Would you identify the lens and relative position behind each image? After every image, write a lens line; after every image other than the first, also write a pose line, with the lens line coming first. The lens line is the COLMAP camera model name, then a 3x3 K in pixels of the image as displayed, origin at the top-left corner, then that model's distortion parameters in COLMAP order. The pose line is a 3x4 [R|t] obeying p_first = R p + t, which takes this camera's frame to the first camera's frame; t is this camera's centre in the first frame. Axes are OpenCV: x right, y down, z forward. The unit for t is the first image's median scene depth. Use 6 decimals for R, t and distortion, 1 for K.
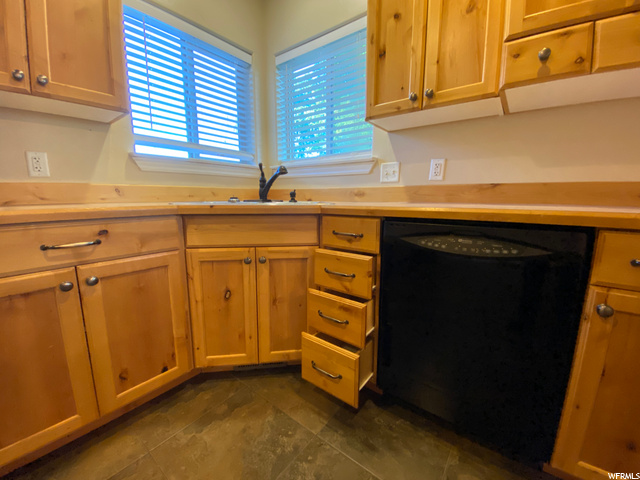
lens RADIAL K [[259.9, 0, 317.9], [0, 259.9, 239.2], [0, 0, 1]] dist [0.023170, -0.021631]
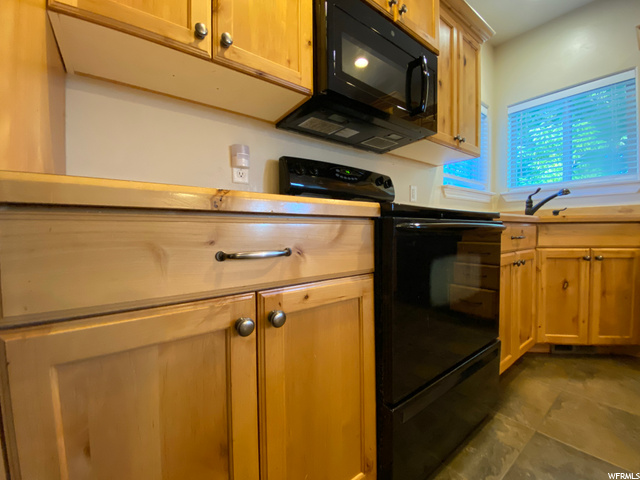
lens RADIAL K [[259.9, 0, 317.9], [0, 259.9, 239.2], [0, 0, 1]] dist [0.023170, -0.021631]
pose [[0.962074, -0.003820, -0.272763, -1.186726], [-0.032886, 0.990985, -0.129874, 0.199075], [0.270800, 0.133918, 0.953275, -0.591600]]
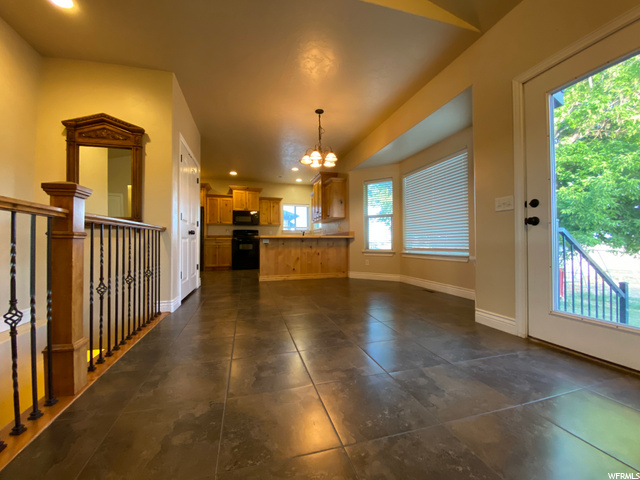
lens RADIAL K [[259.9, 0, 317.9], [0, 259.9, 239.2], [0, 0, 1]] dist [0.023170, -0.021631]
pose [[0.796737, -0.015633, -0.604124, 3.986210], [-0.093904, 0.984321, -0.149314, 0.767227], [0.596986, 0.175693, 0.782777, -3.520648]]
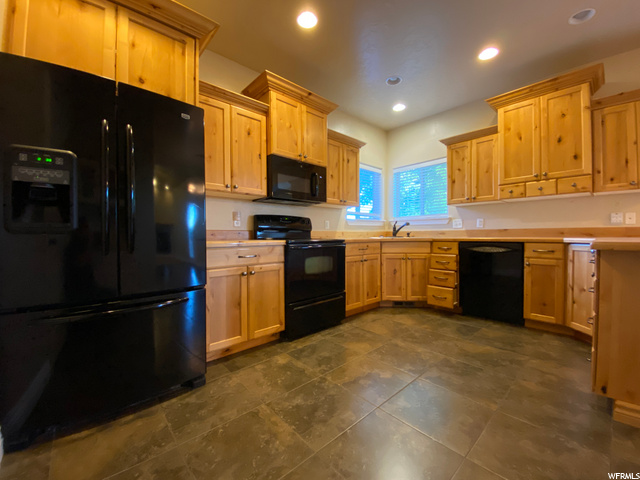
lens RADIAL K [[259.9, 0, 317.9], [0, 259.9, 239.2], [0, 0, 1]] dist [0.023170, -0.021631]
pose [[0.983053, -0.005025, -0.183251, -0.641058], [-0.022611, 0.988668, -0.148405, 0.302026], [0.181920, 0.150033, 0.971800, -1.782013]]
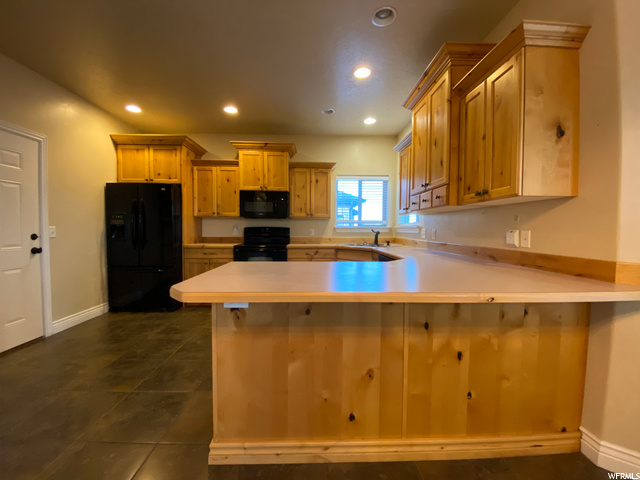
lens RADIAL K [[259.9, 0, 317.9], [0, 259.9, 239.2], [0, 0, 1]] dist [0.023170, -0.021631]
pose [[0.626453, 0.032138, -0.778796, 1.765796], [-0.135717, 0.988385, -0.068383, 0.042107], [0.767553, 0.148535, 0.623539, -1.159649]]
